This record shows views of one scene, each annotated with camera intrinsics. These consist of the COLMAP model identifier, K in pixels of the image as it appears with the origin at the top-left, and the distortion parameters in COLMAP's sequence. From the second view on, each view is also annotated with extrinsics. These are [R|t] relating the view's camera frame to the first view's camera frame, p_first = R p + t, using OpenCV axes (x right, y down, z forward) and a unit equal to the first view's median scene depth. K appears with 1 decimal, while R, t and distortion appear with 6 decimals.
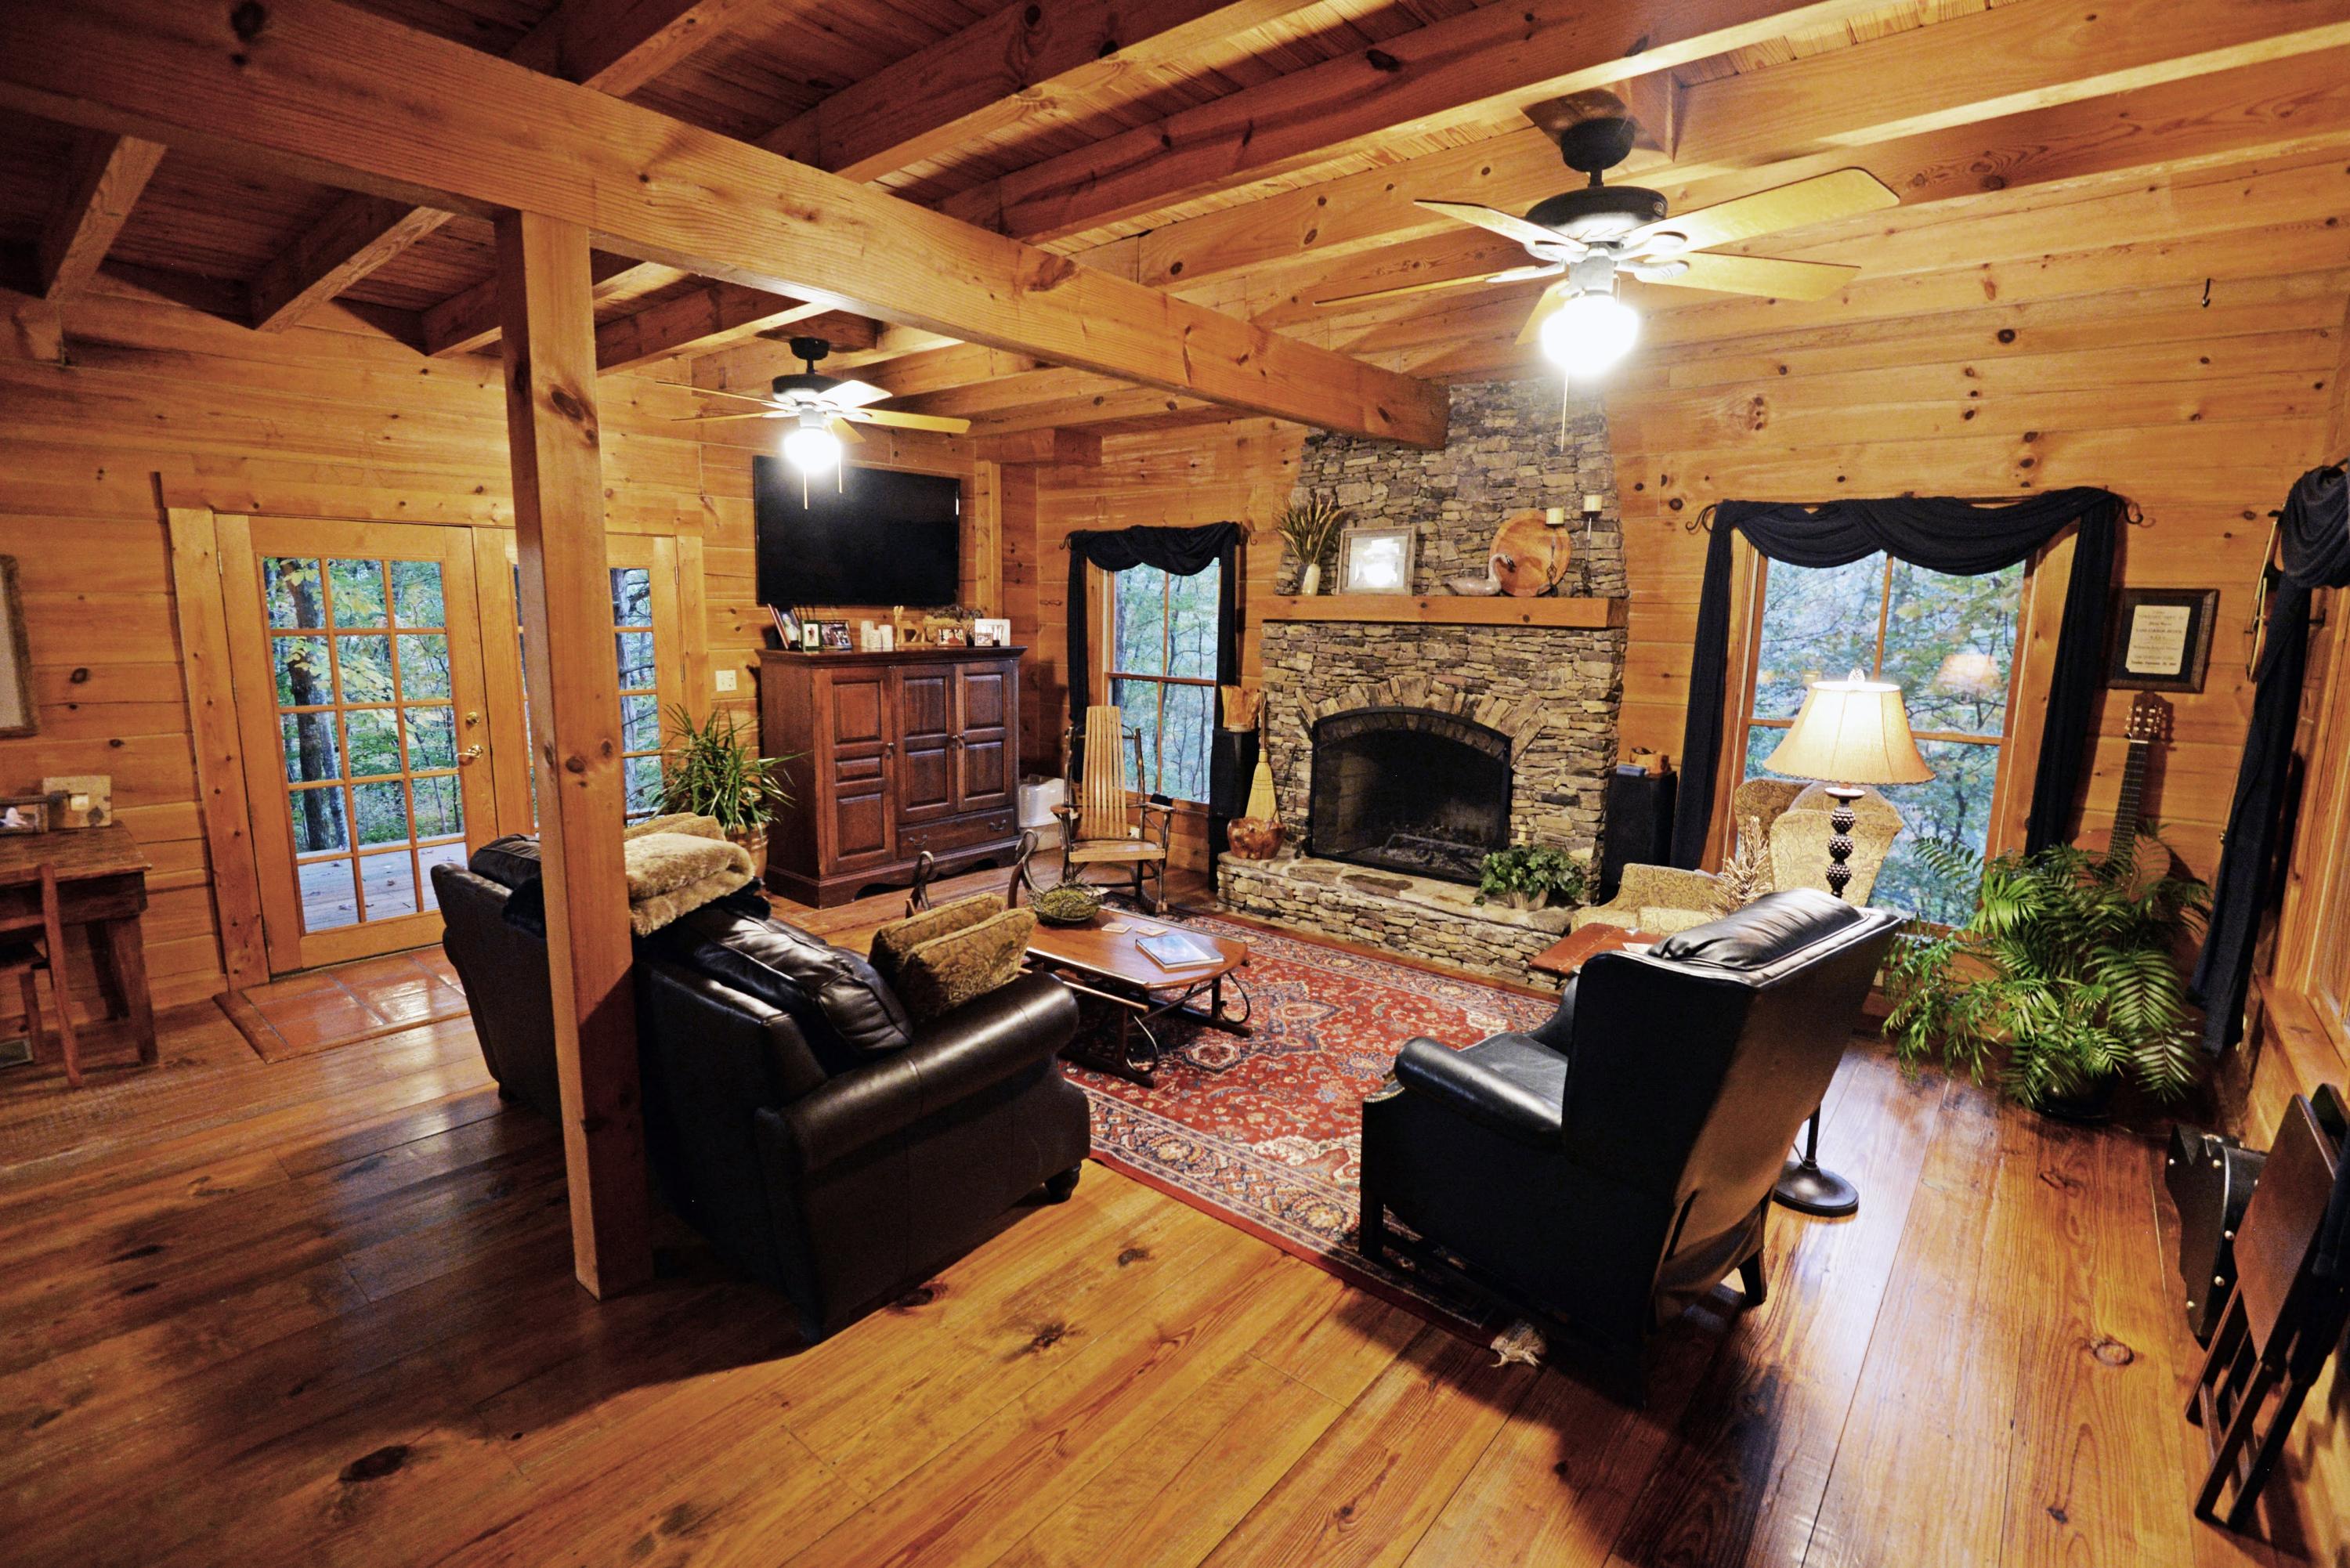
lens RADIAL K [[1081.7, 0, 1187.8], [0, 1081.7, 773.9], [0, 0, 1]] dist [-0.012588, -0.003210]
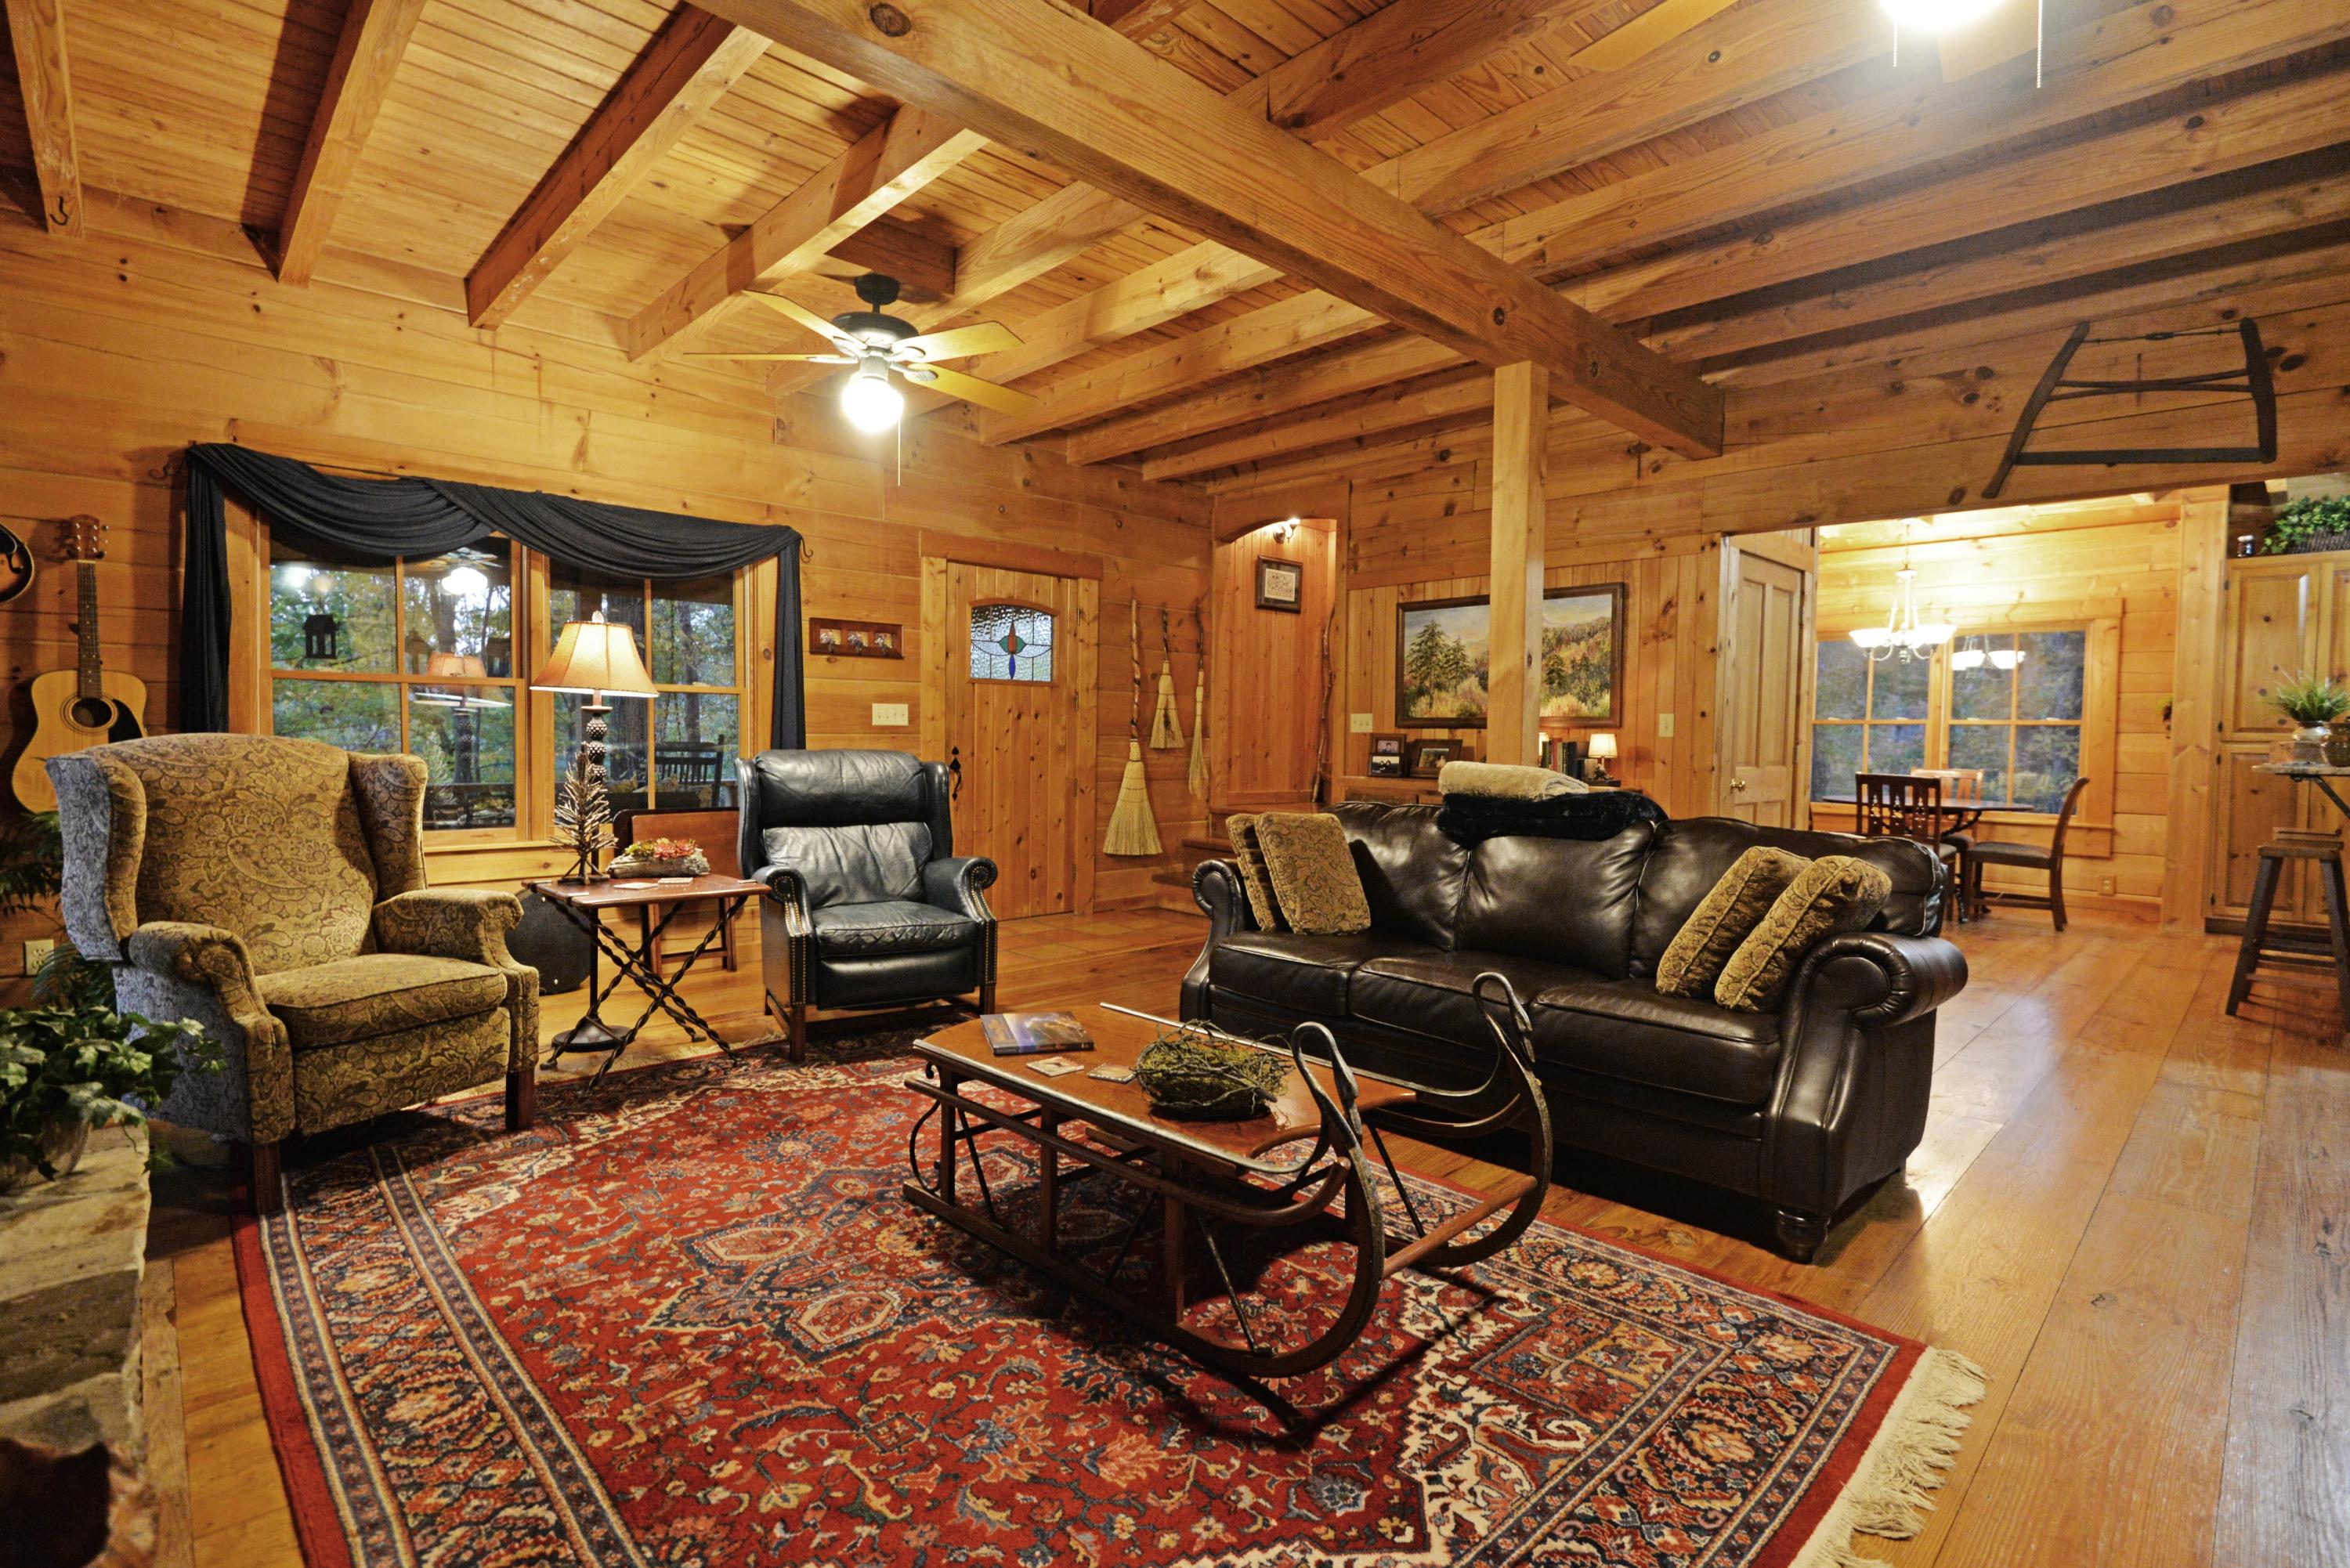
lens RADIAL K [[1081.7, 0, 1188.1], [0, 1081.7, 774.0], [0, 0, 1]] dist [-0.012588, -0.003210]
pose [[-0.993024, -0.035038, 0.112589, -0.132904], [-0.012618, 0.980925, 0.193977, -0.093708], [-0.117238, 0.191204, -0.974524, 1.246020]]
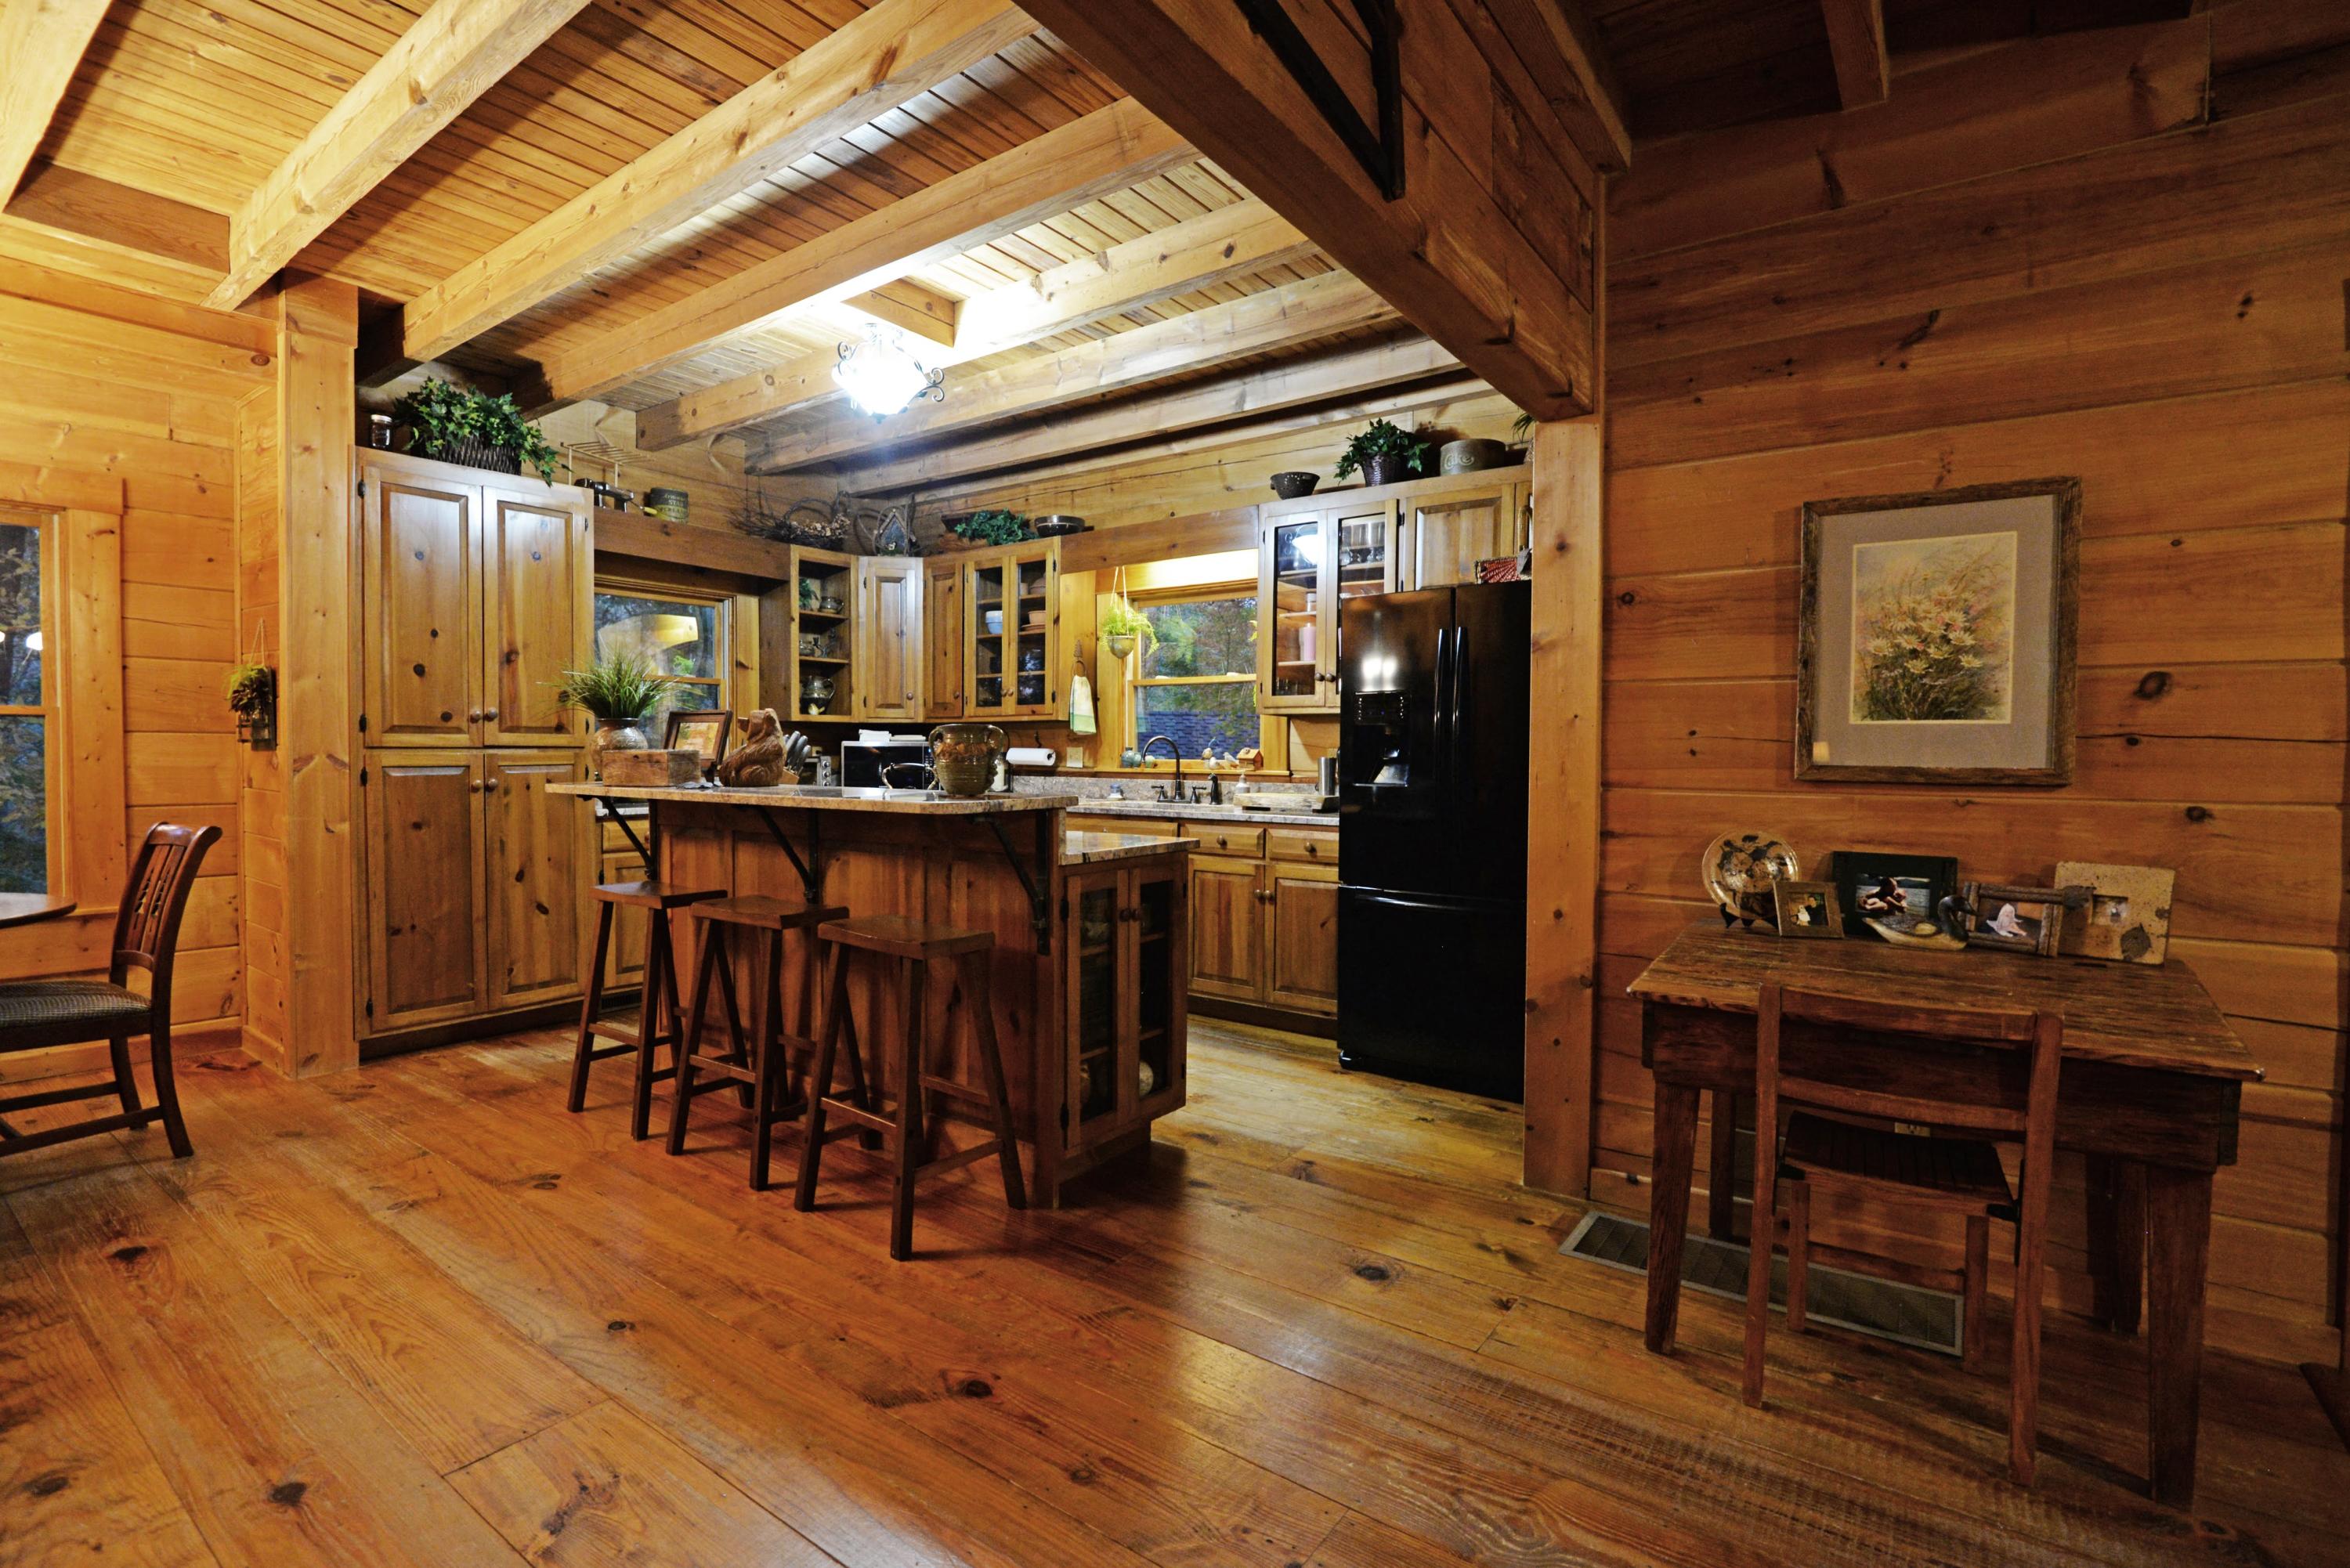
lens RADIAL K [[1081.7, 0, 1182.7], [0, 1081.7, 781.1], [0, 0, 1]] dist [-0.012588, -0.003210]
pose [[0.065482, 0.013182, -0.997767, -0.404976], [-0.162353, 0.986730, 0.002381, 0.028195], [0.984558, 0.161834, 0.066753, 0.368951]]
